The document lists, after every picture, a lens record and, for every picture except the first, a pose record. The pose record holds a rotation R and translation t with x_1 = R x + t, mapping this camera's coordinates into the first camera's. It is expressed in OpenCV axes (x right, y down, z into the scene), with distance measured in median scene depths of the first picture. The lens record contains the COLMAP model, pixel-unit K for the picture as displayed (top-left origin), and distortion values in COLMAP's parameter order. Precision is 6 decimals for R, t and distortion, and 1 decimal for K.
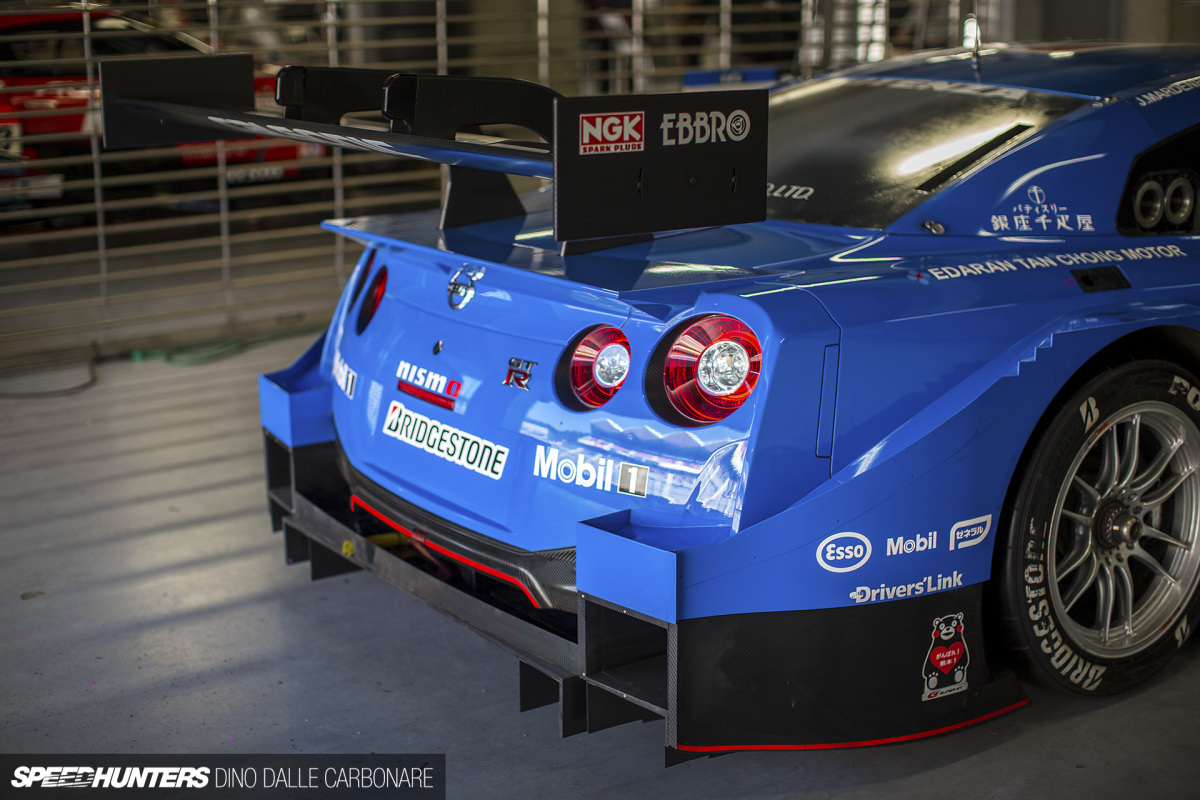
lens RADIAL K [[1724.8, 0, 600.0], [0, 1724.8, 400.0], [0, 0, 1]] dist [-0.149141, 0.067970]
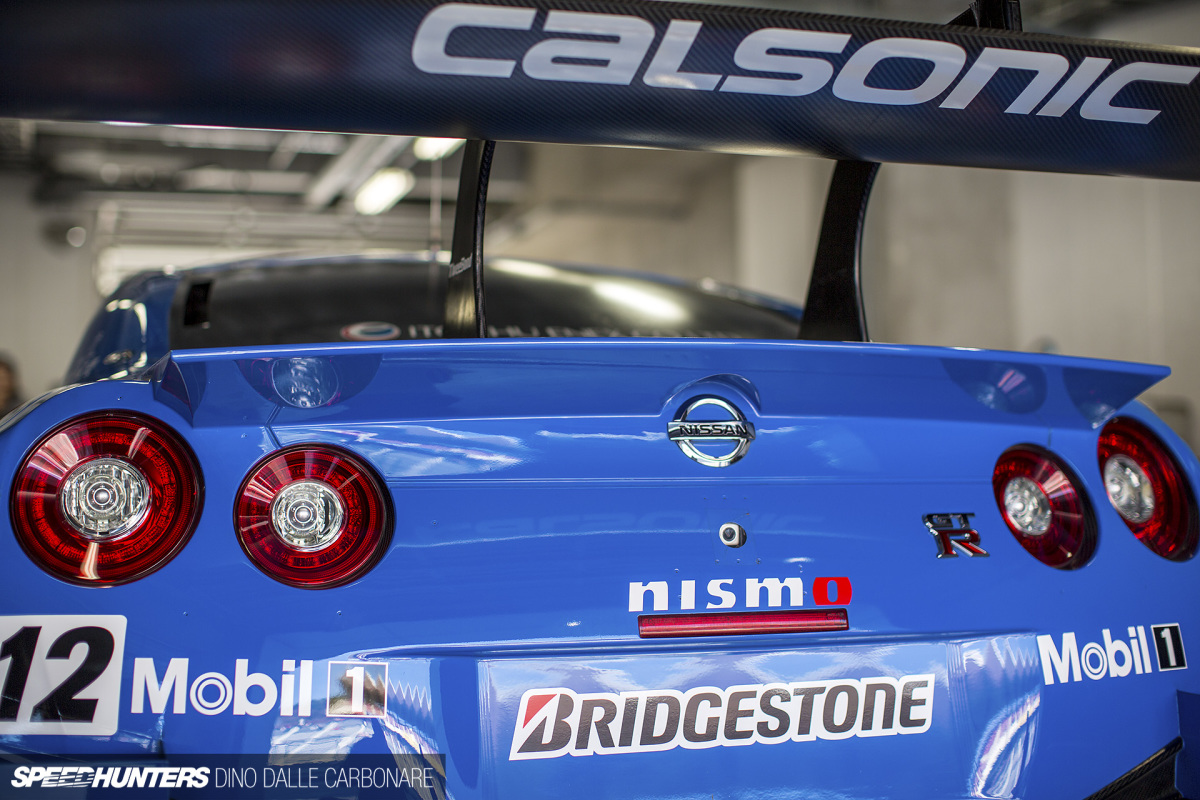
lens RADIAL K [[1724.8, 0, 600.0], [0, 1724.8, 400.0], [0, 0, 1]] dist [-0.149141, 0.067970]
pose [[0.299089, 0.064470, 0.952045, -0.859132], [0.230889, 0.963179, -0.137758, -0.009467], [-0.925871, 0.261018, 0.273191, 1.238097]]
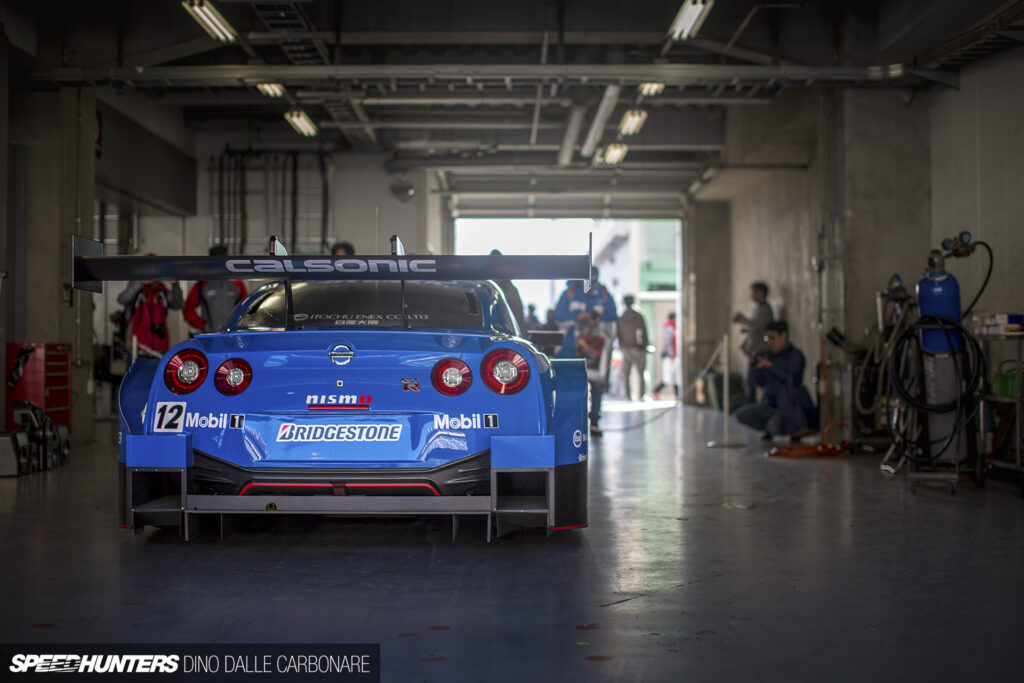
lens RADIAL K [[1471.8, 0, 512.0], [0, 1471.8, 341.5], [0, 0, 1]] dist [-0.149141, 0.067970]
pose [[0.571827, 0.023579, 0.820035, -1.881351], [0.188356, 0.969110, -0.159210, 0.313835], [-0.798459, 0.245499, 0.549722, -0.107324]]
